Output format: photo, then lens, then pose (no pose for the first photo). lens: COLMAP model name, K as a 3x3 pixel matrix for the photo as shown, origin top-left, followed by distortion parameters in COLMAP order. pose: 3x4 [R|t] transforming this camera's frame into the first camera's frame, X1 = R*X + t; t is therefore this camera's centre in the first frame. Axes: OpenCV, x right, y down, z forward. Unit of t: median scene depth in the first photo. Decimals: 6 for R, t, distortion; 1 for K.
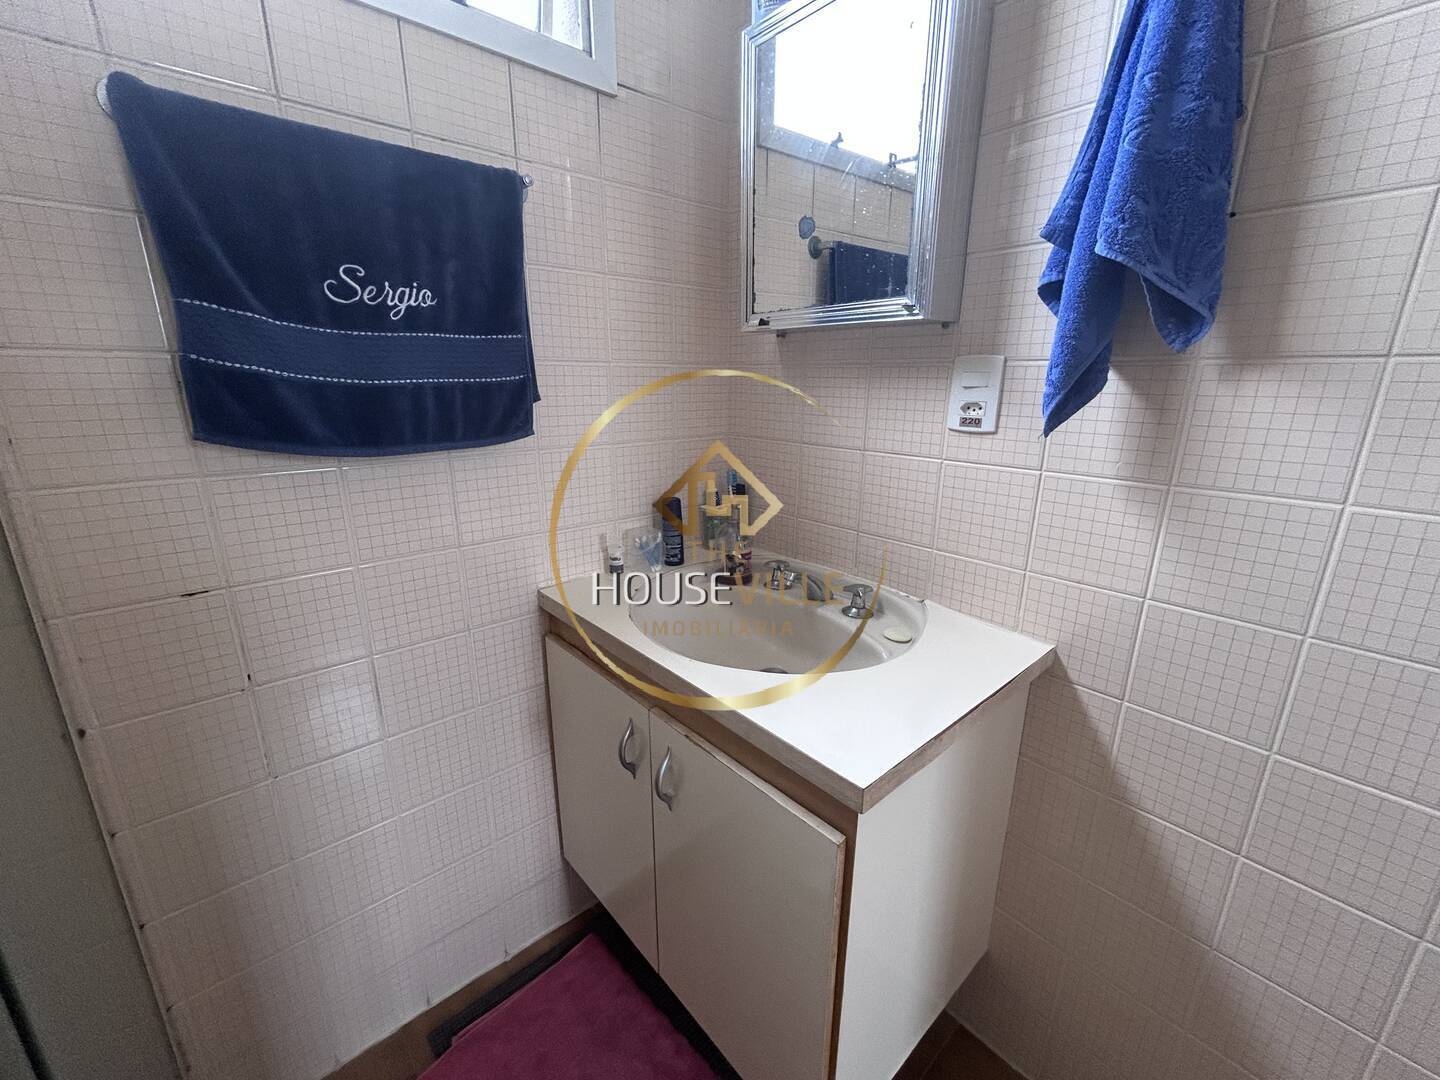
lens RADIAL K [[586.2, 0, 718.0], [0, 586.2, 538.9], [0, 0, 1]] dist [0.000794, -0.000573]
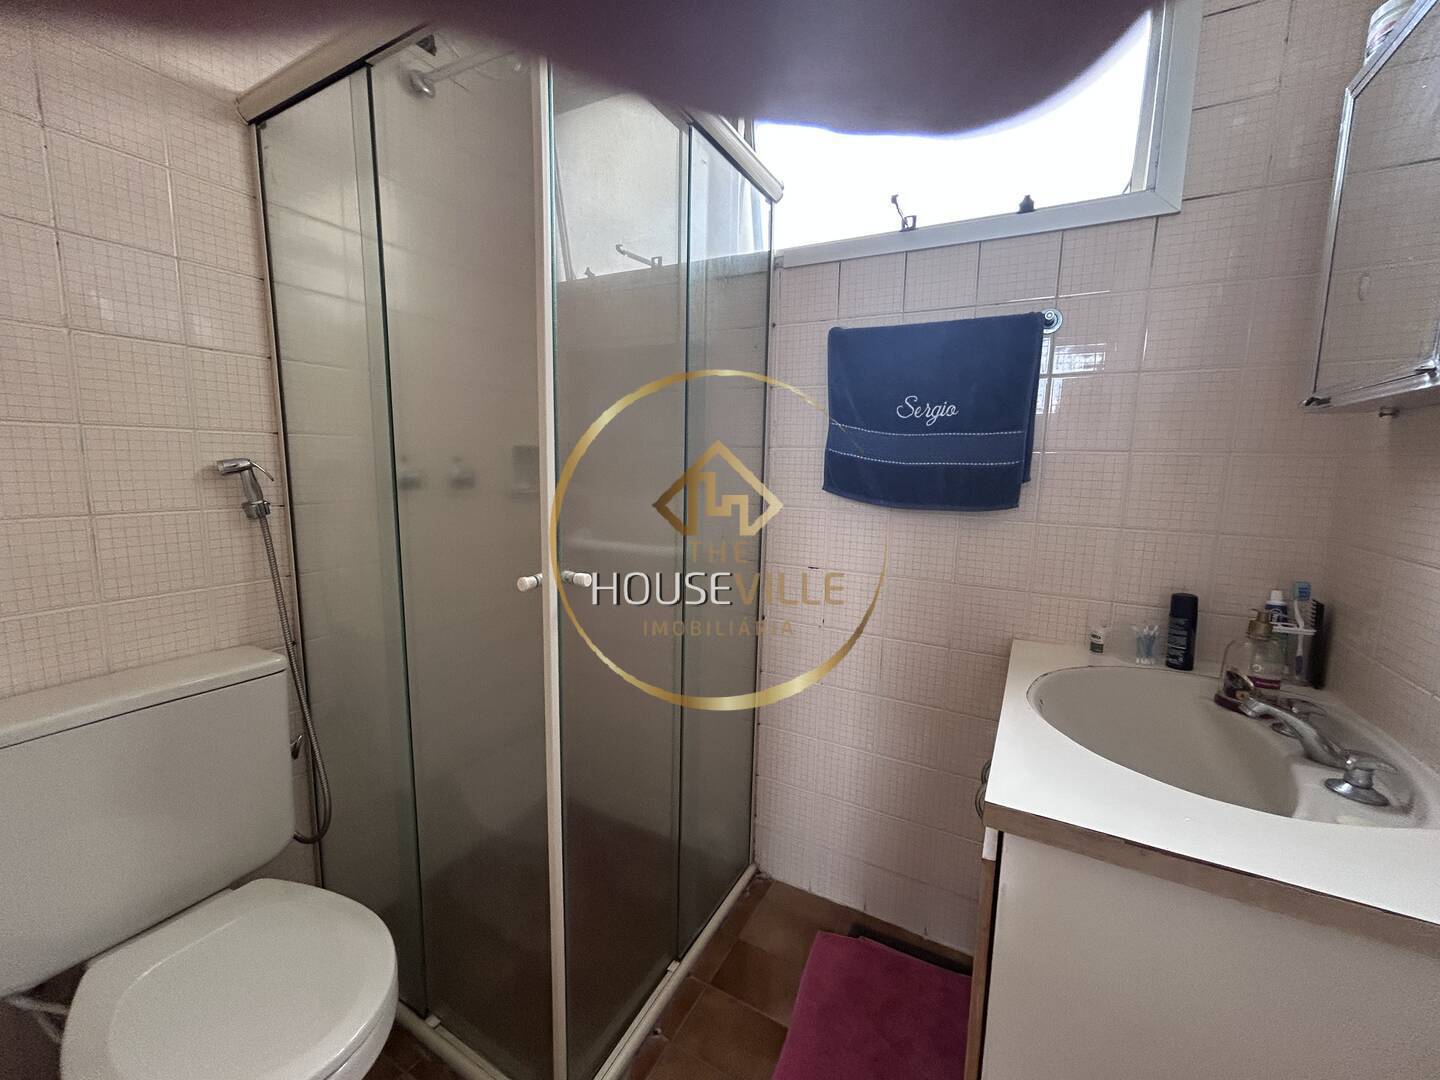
lens RADIAL K [[586.2, 0, 712.8], [0, 586.2, 539.6], [0, 0, 1]] dist [0.000794, -0.000573]
pose [[0.338505, 0.127052, -0.932348, 0.645474], [-0.272438, 0.961637, 0.032130, 0.024959], [0.900662, 0.243130, 0.360133, -0.017099]]
